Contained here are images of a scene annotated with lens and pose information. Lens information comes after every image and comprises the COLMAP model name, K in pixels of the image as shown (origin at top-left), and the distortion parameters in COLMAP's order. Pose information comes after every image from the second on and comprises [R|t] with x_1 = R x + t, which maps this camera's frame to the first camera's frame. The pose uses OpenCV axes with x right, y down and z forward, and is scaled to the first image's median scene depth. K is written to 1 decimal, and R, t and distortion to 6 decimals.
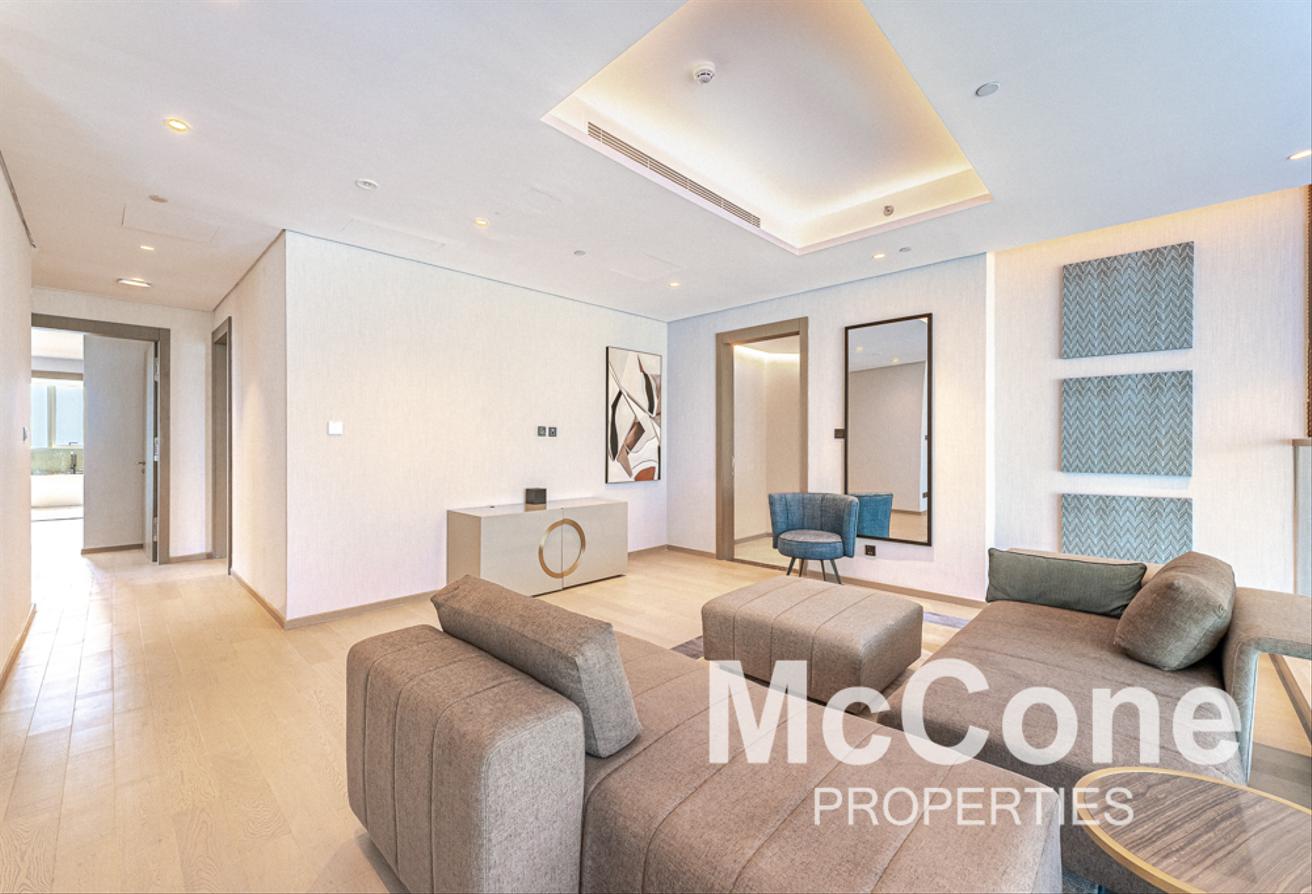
lens RADIAL K [[525.1, 0, 652.2], [0, 525.1, 440.5], [0, 0, 1]] dist [0.001830, -0.000007]
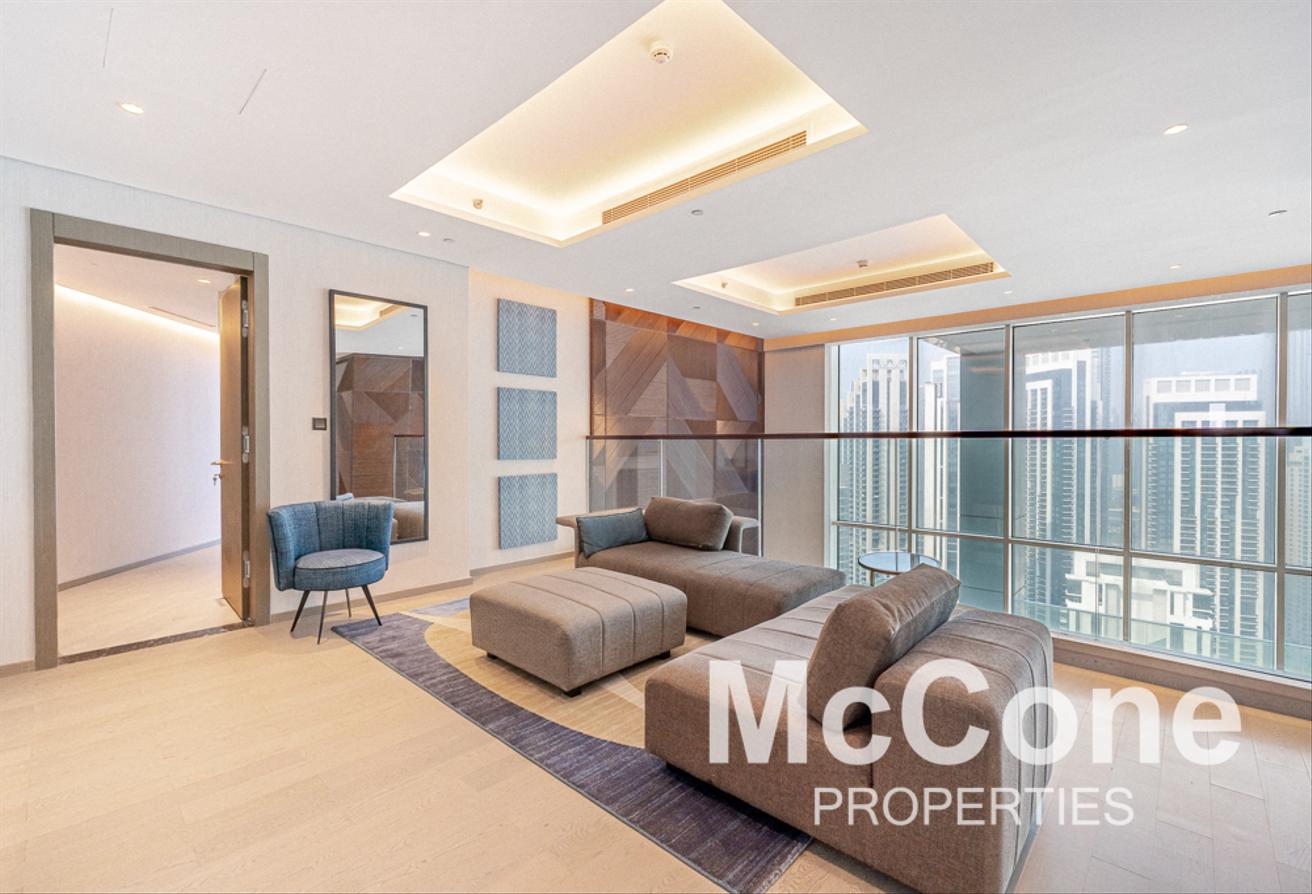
lens RADIAL K [[575.5, 0, 657.8], [0, 575.5, 446.0], [0, 0, 1]] dist [0.002665, 0.000130]
pose [[-0.014260, -0.010235, 0.999846, -0.652726], [-0.009021, 0.999908, 0.010107, 0.008267], [-0.999858, -0.008876, -0.014352, 0.664390]]
